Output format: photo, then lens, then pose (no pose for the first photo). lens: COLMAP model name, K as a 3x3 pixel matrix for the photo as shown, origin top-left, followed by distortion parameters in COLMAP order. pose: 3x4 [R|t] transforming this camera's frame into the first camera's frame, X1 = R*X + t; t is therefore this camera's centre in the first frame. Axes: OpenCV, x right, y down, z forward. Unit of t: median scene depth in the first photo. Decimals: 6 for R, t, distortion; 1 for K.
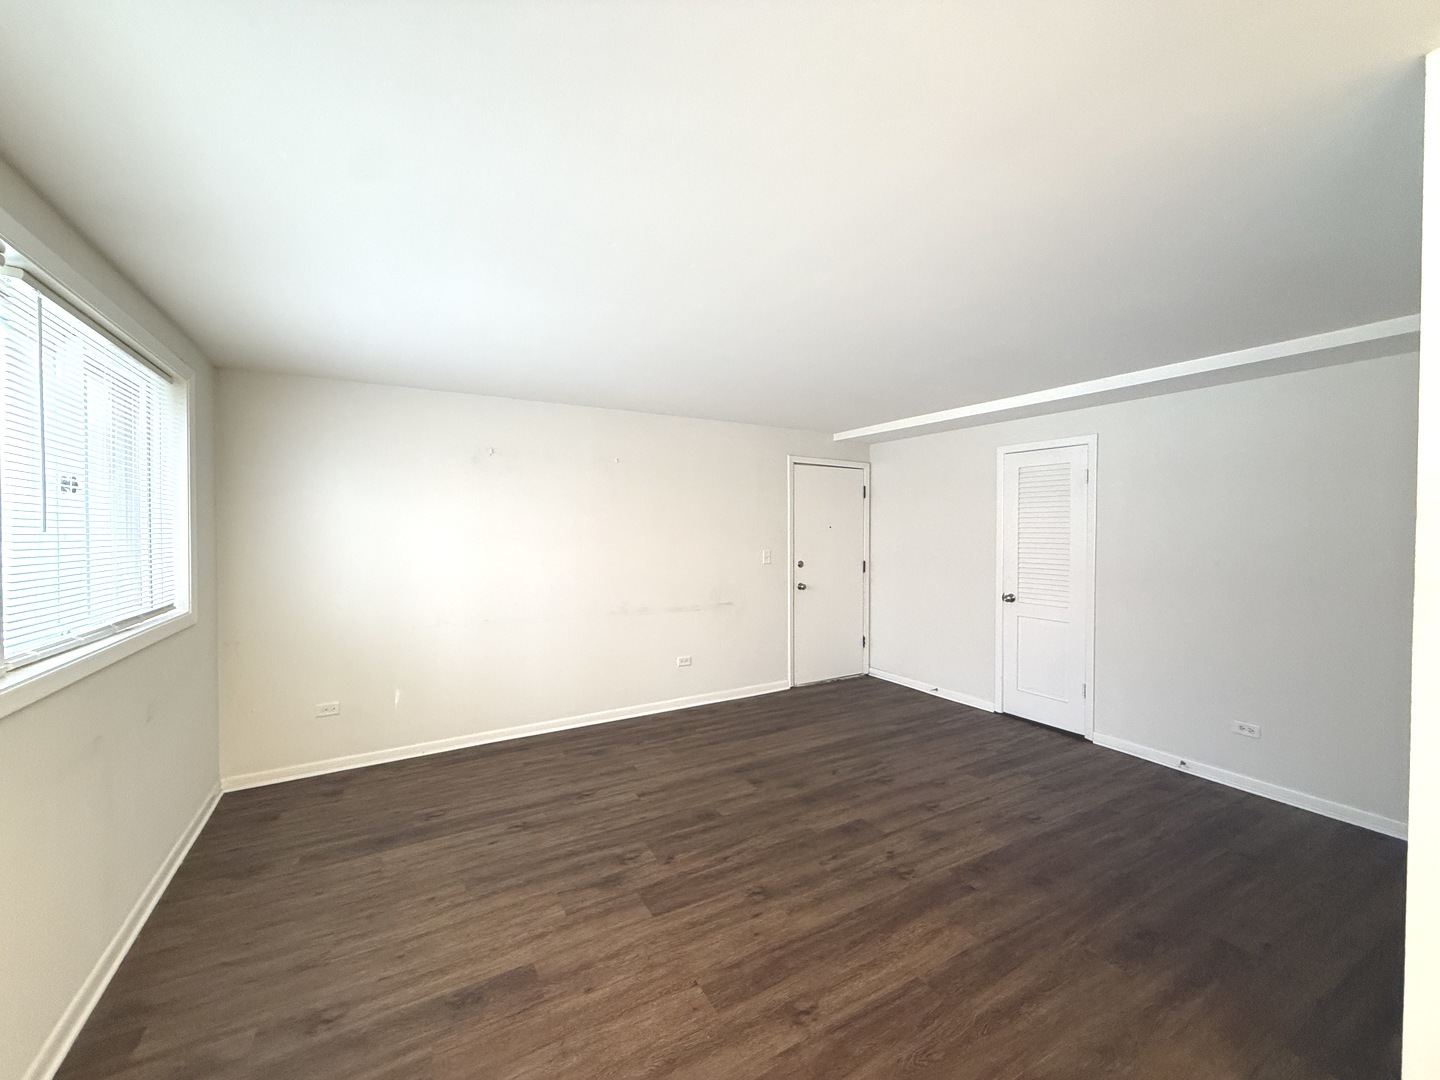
lens RADIAL K [[578.8, 0, 707.2], [0, 578.8, 539.5], [0, 0, 1]] dist [0.001720, 0.000185]
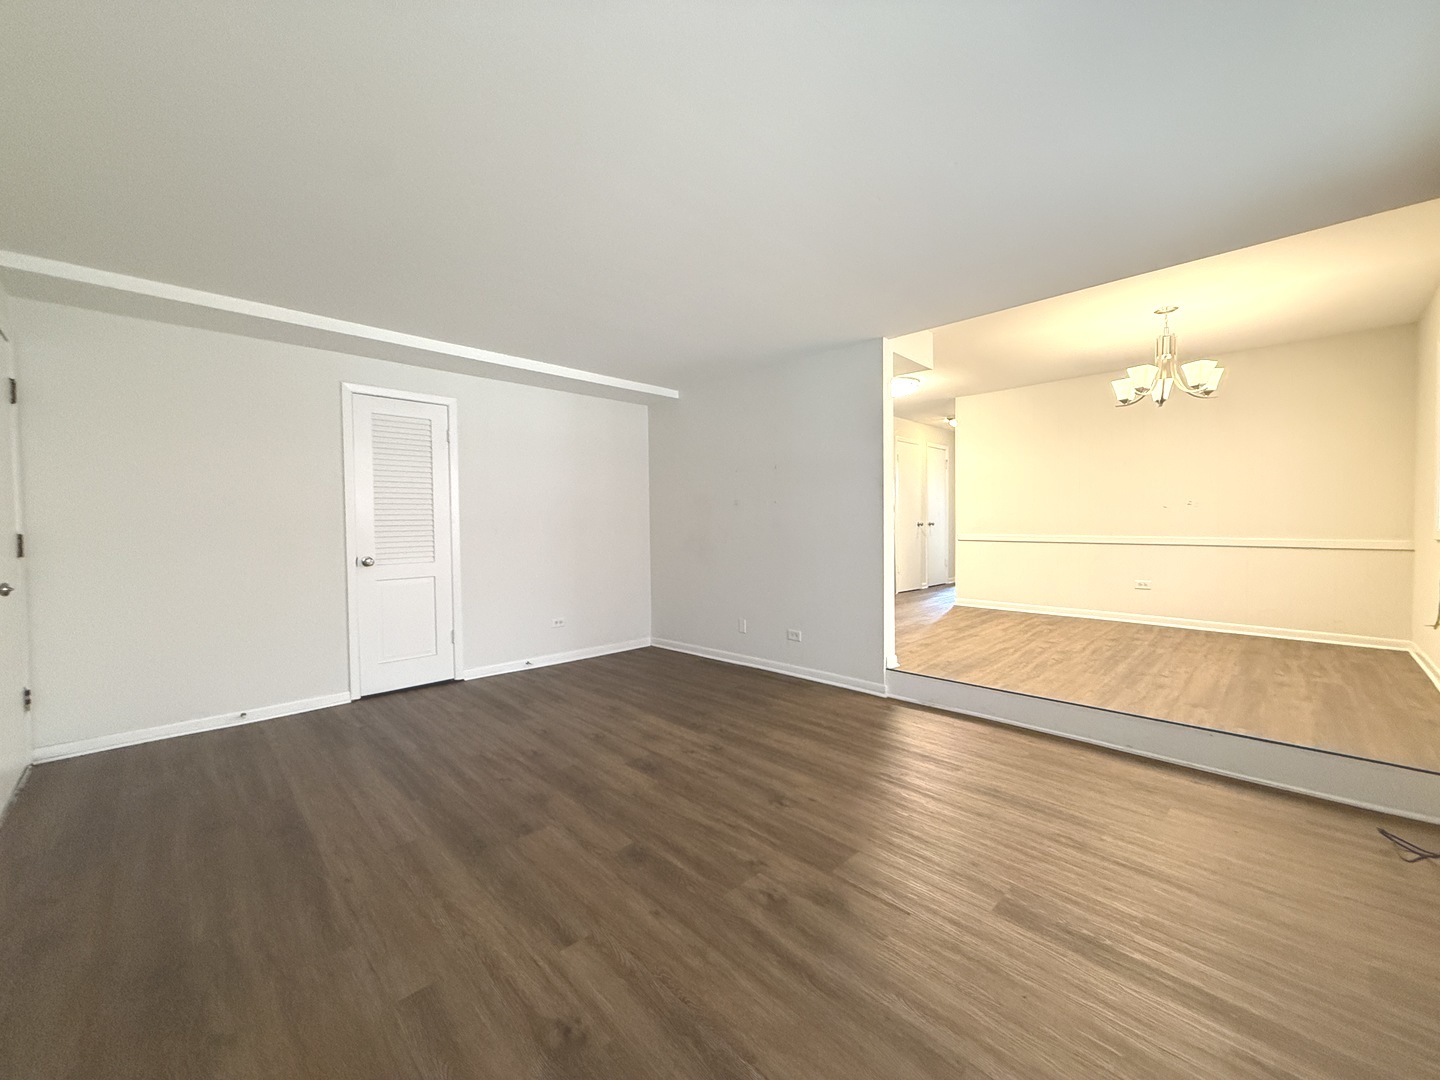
lens RADIAL K [[578.8, 0, 707.2], [0, 578.8, 539.5], [0, 0, 1]] dist [0.001720, 0.000185]
pose [[-0.257058, -0.021559, 0.966156, -0.662893], [0.029949, 0.999093, 0.030262, 0.076843], [-0.965932, 0.036714, -0.256179, 1.041871]]
